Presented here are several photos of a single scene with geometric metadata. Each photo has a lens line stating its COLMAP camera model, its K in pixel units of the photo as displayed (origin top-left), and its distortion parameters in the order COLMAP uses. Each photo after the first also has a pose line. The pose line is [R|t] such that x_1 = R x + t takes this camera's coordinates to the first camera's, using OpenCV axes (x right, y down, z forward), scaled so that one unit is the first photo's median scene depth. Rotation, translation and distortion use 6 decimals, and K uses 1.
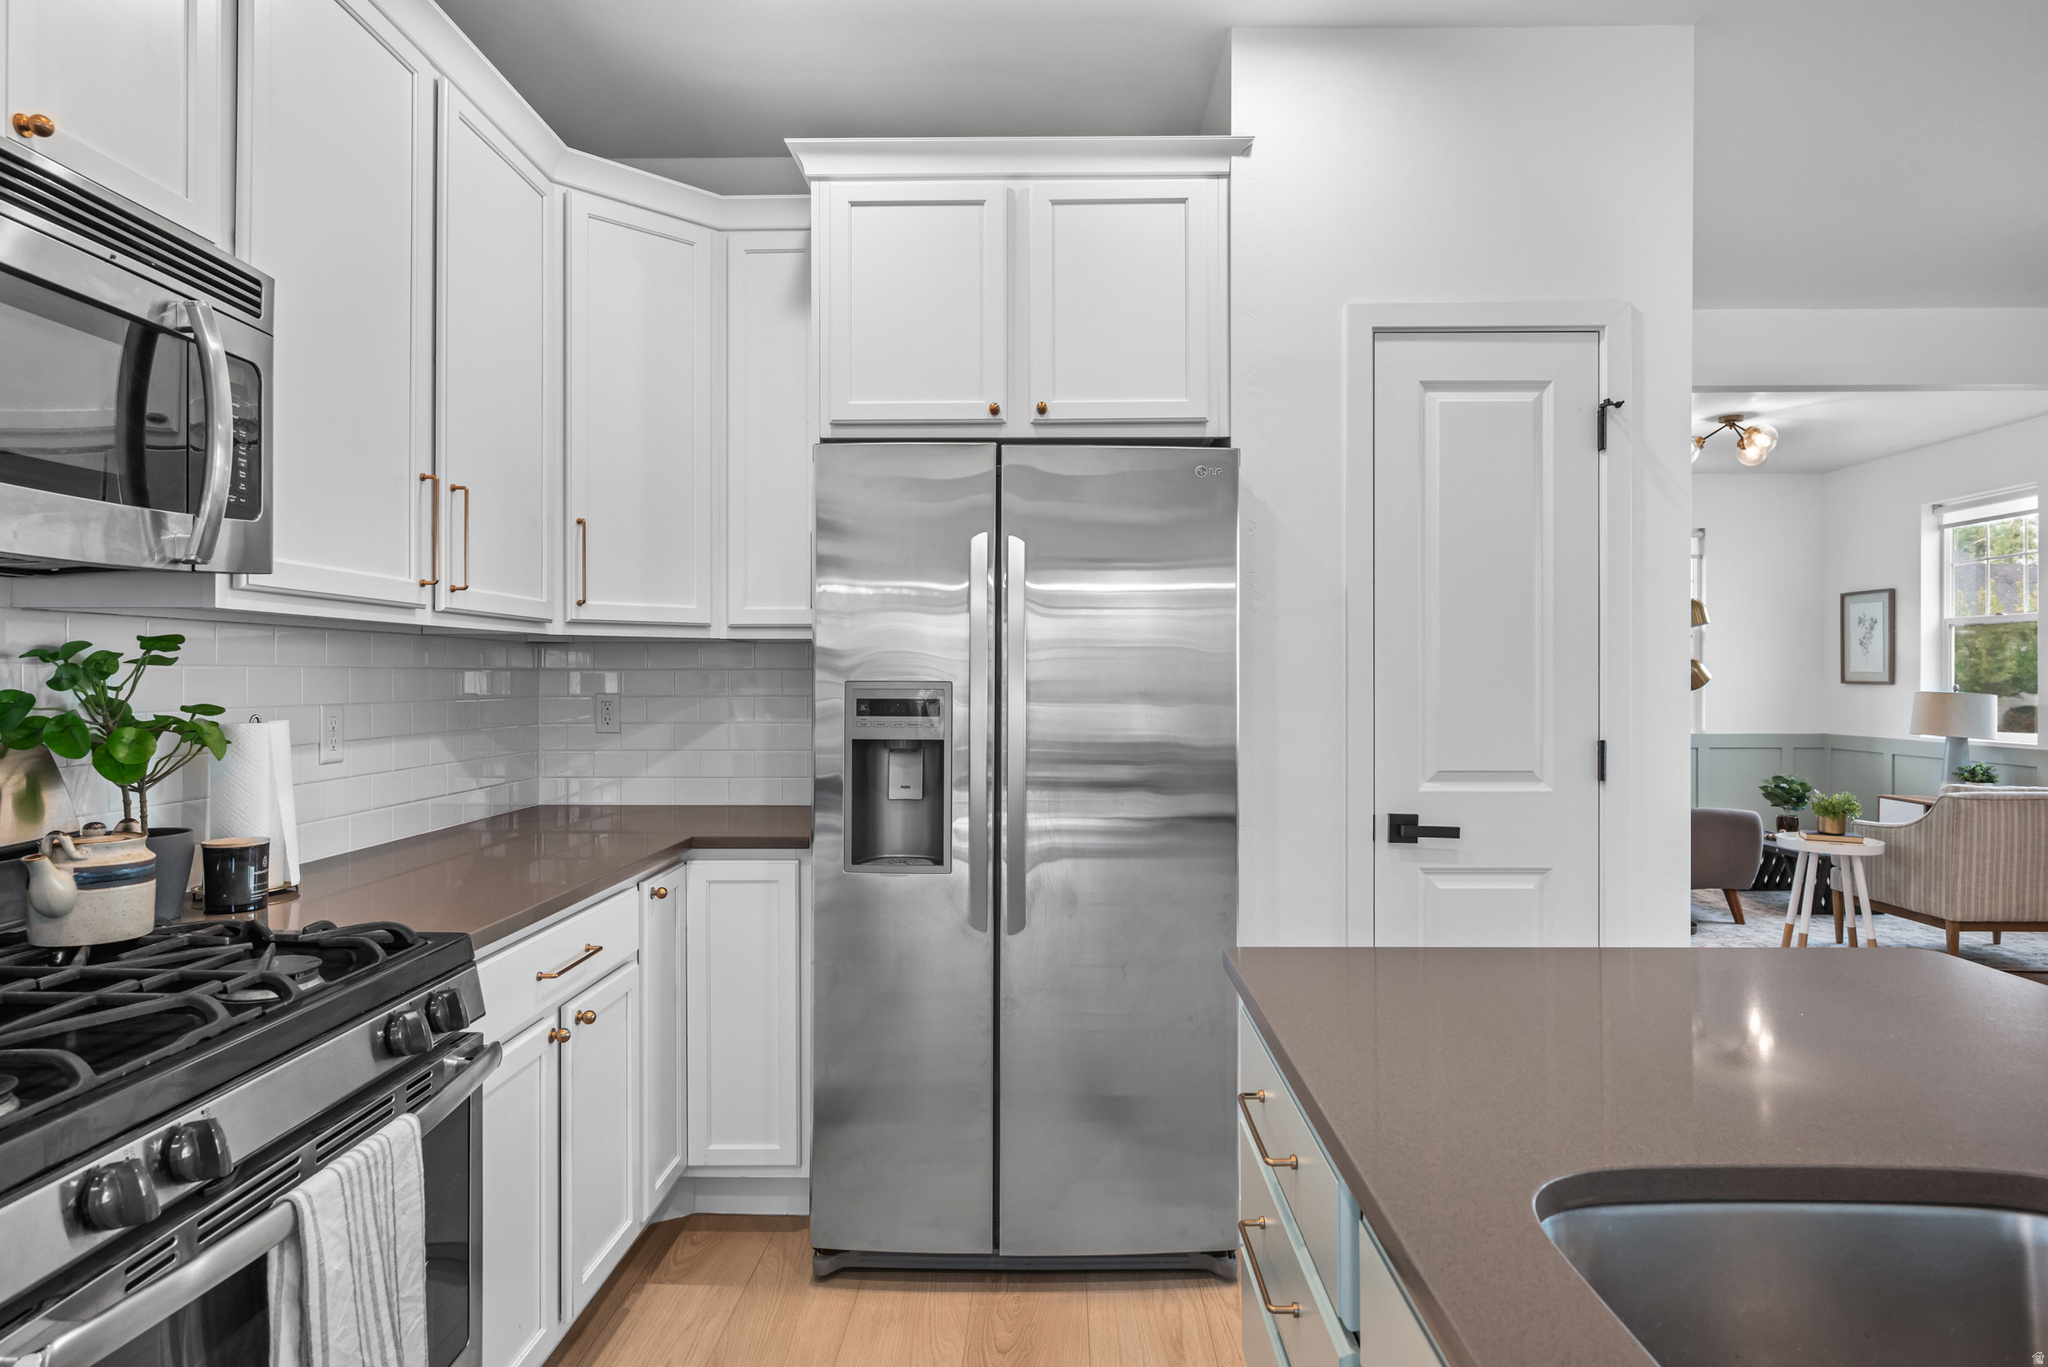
lens RADIAL K [[1157.7, 0, 1029.6], [0, 1157.7, 672.9], [0, 0, 1]] dist [-0.003617, 0.002009]
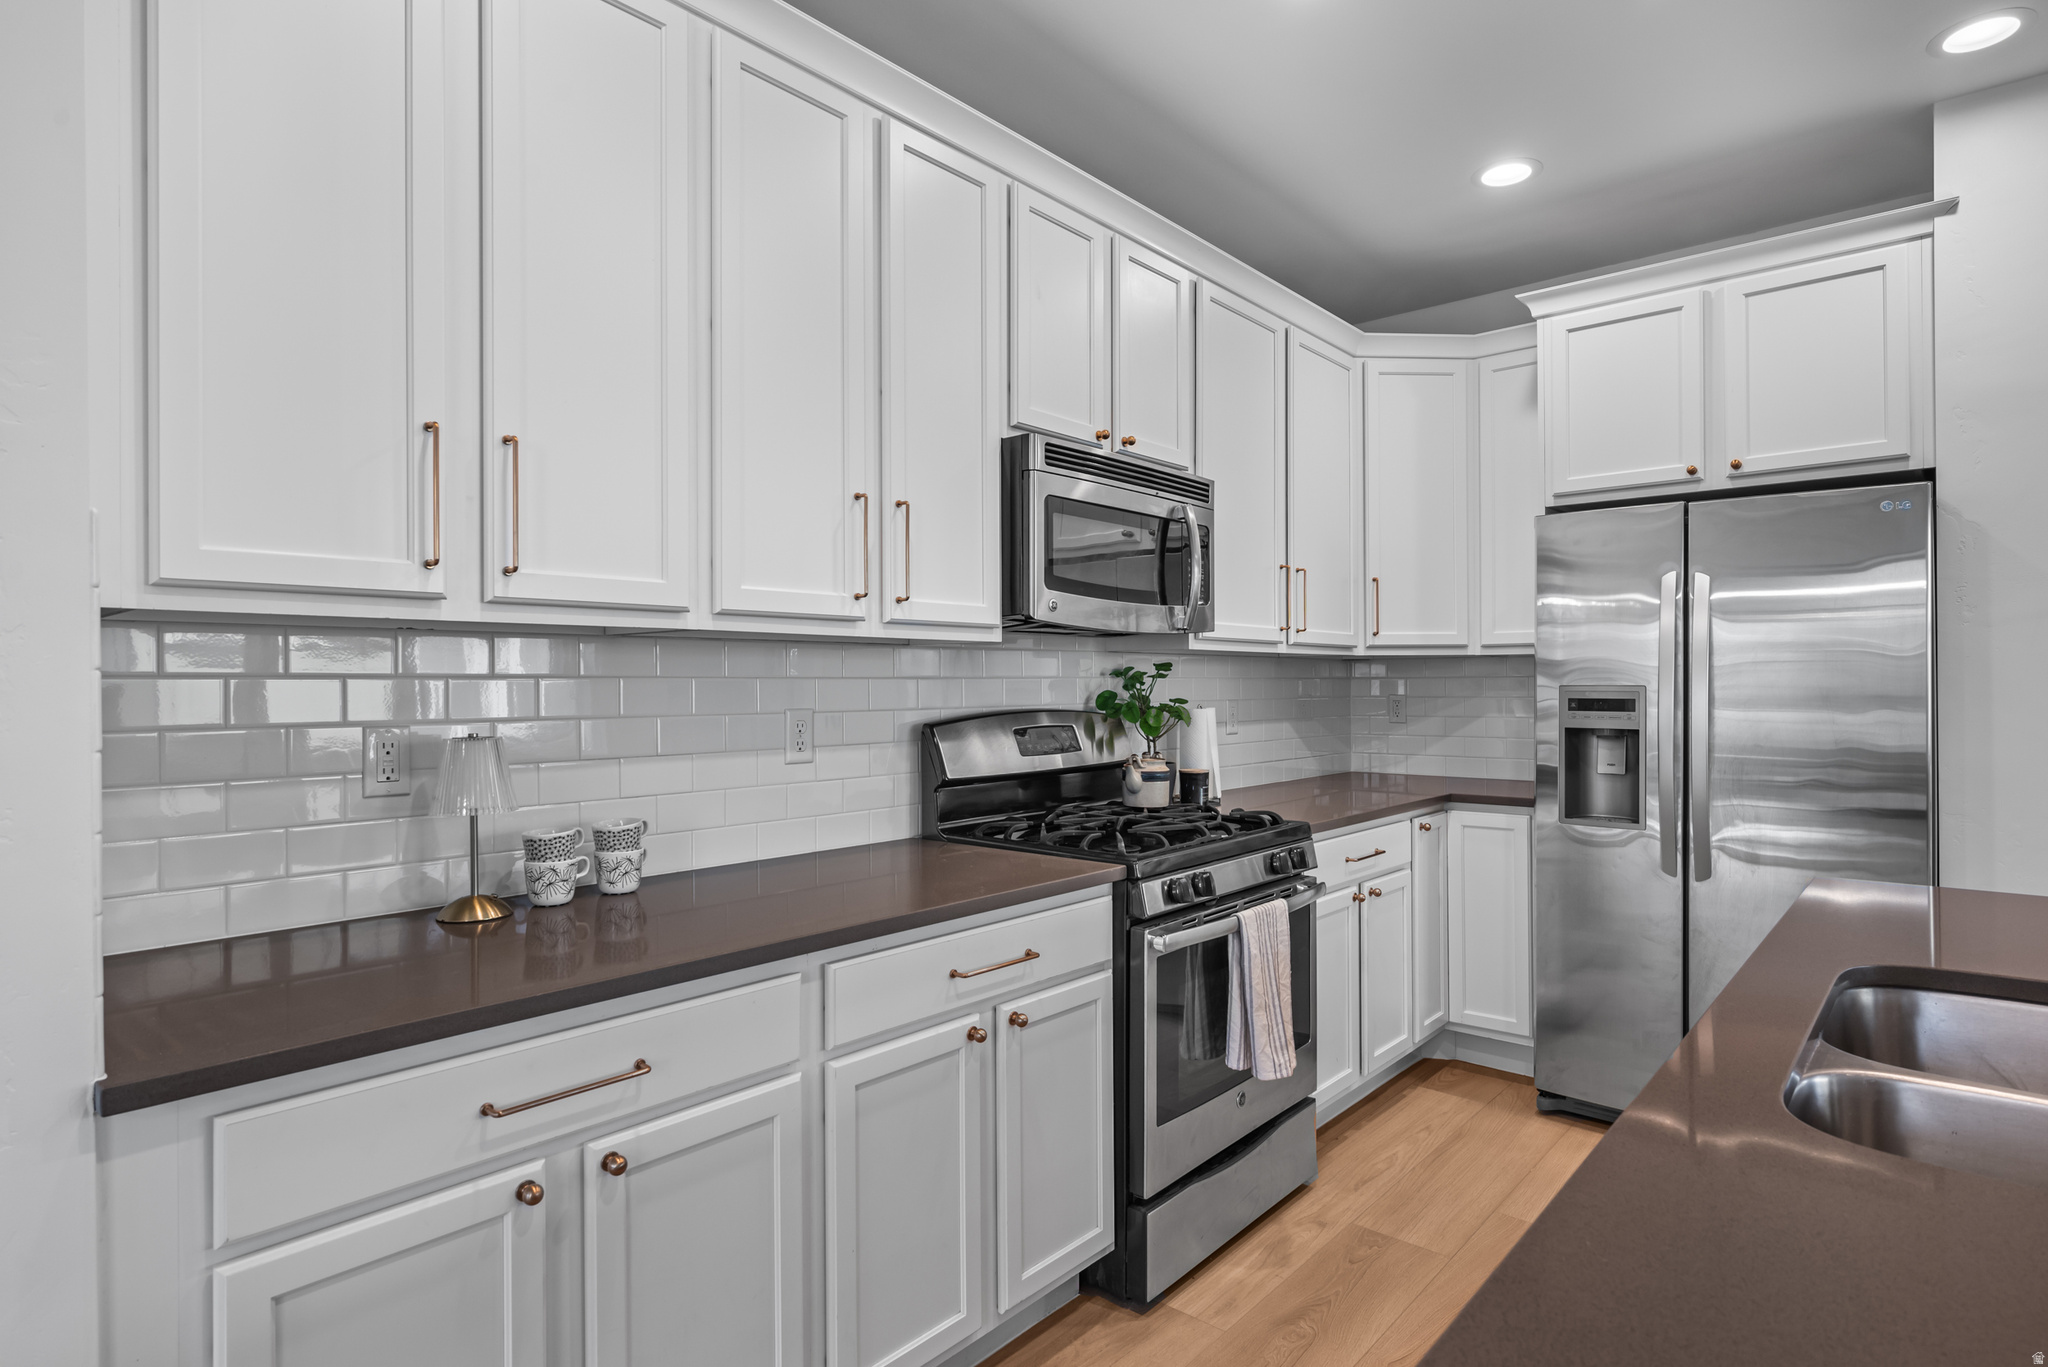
lens RADIAL K [[1070.4, 0, 1032.6], [0, 1070.4, 680.8], [0, 0, 1]] dist [-0.002585, 0.001340]
pose [[0.766238, -0.005180, -0.642535, 0.168102], [0.006095, 0.999981, -0.000793, -0.001416], [0.642527, -0.003308, 0.766256, -0.360413]]
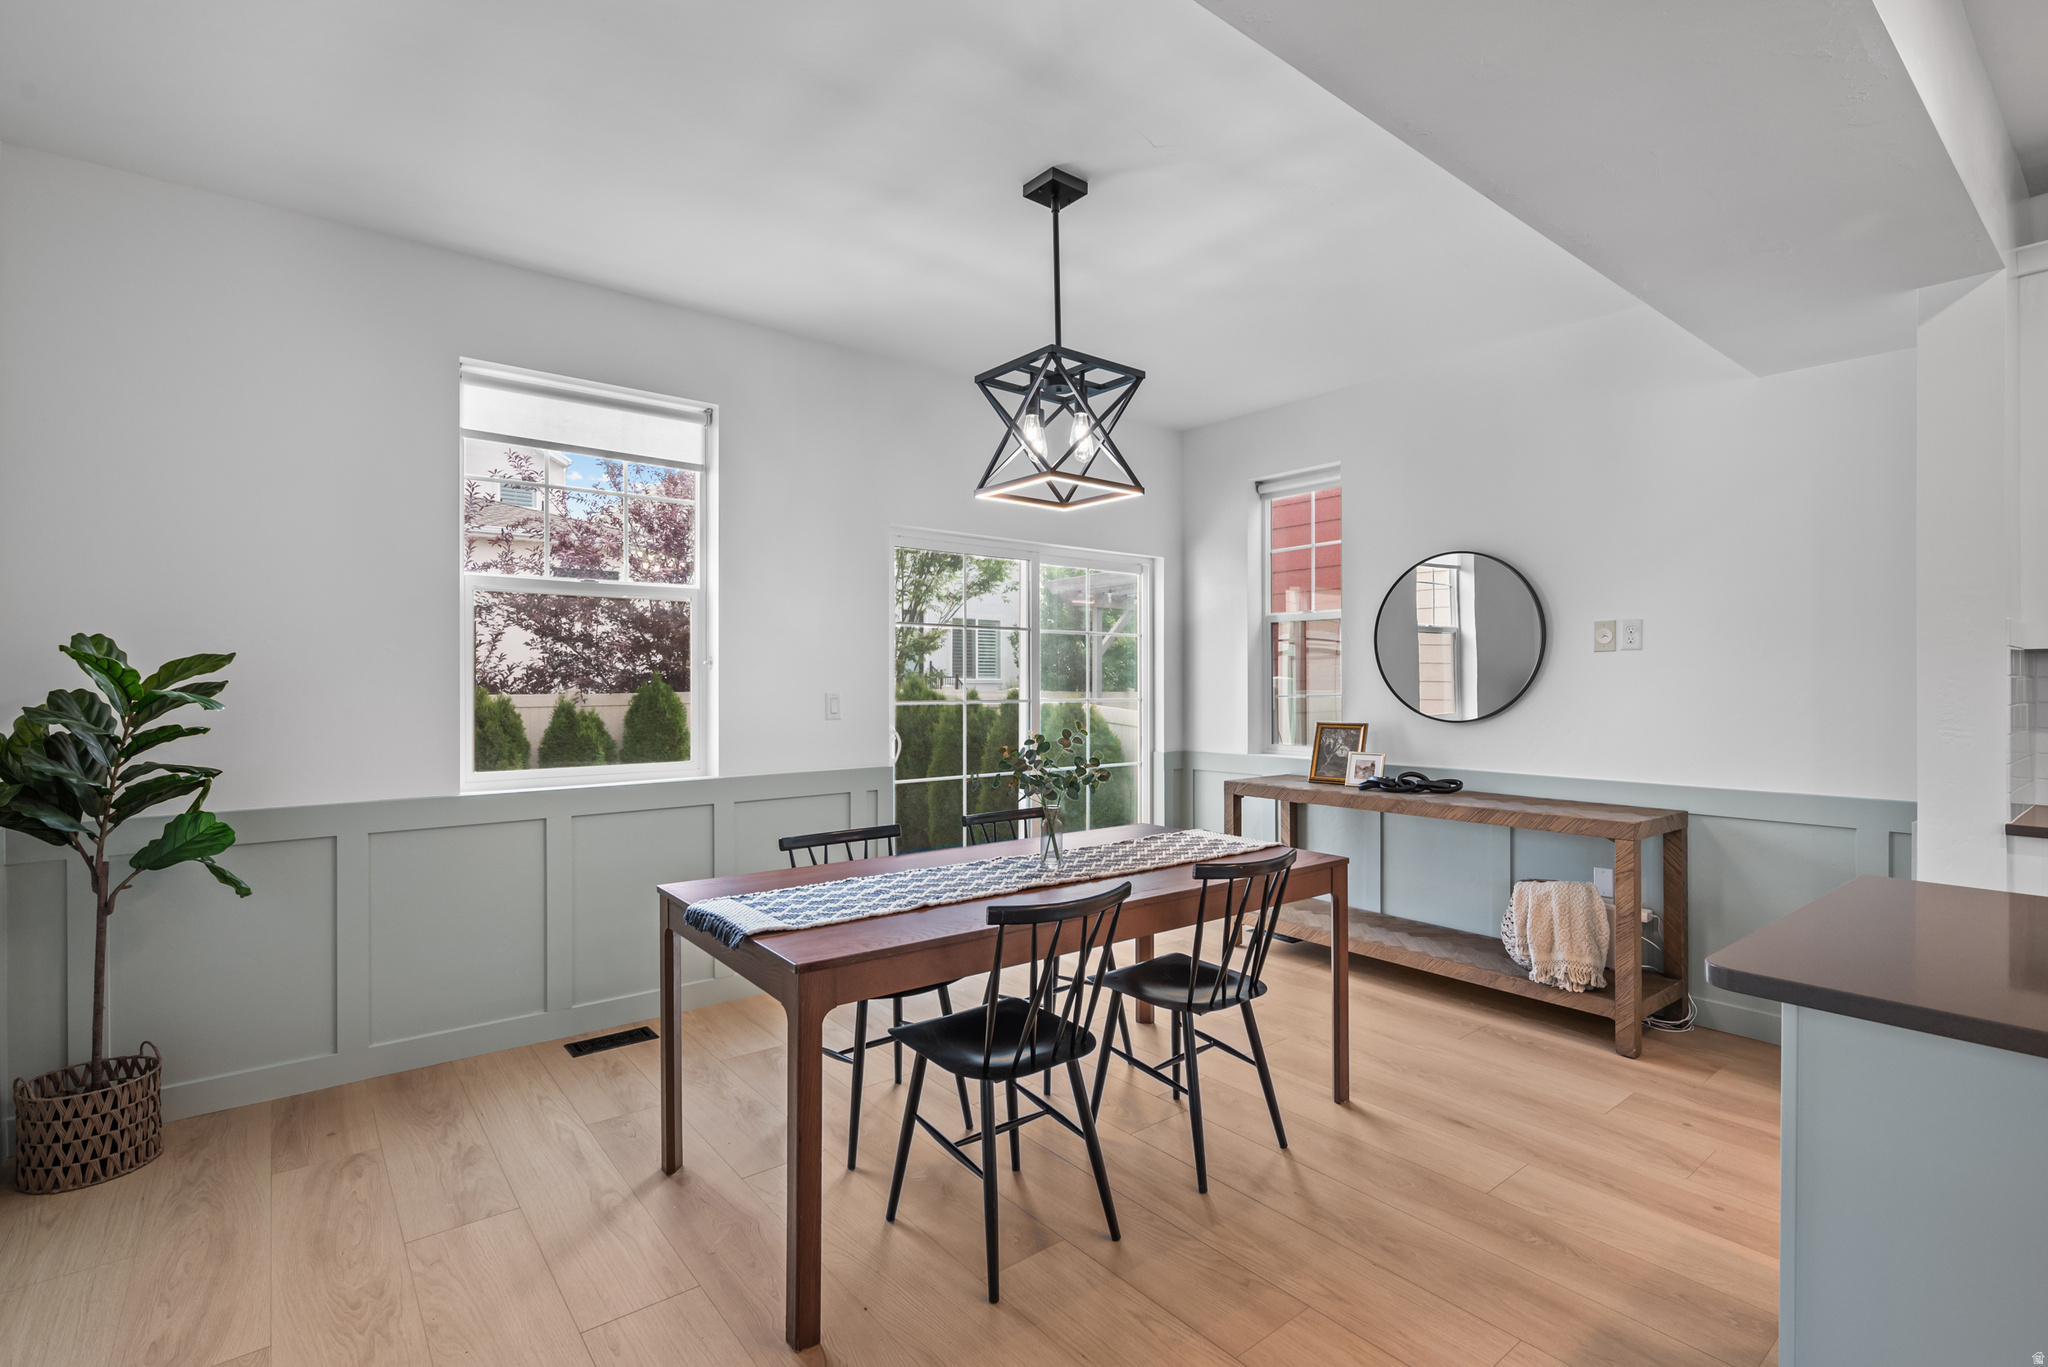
lens RADIAL K [[969.6, 0, 1045.5], [0, 969.6, 655.2], [0, 0, 1]] dist [-0.004132, -0.000535]
pose [[-0.757109, -0.019117, -0.653008, 1.020230], [0.000505, 0.999554, -0.029847, 0.000860], [0.653288, -0.022927, -0.756762, -0.178039]]
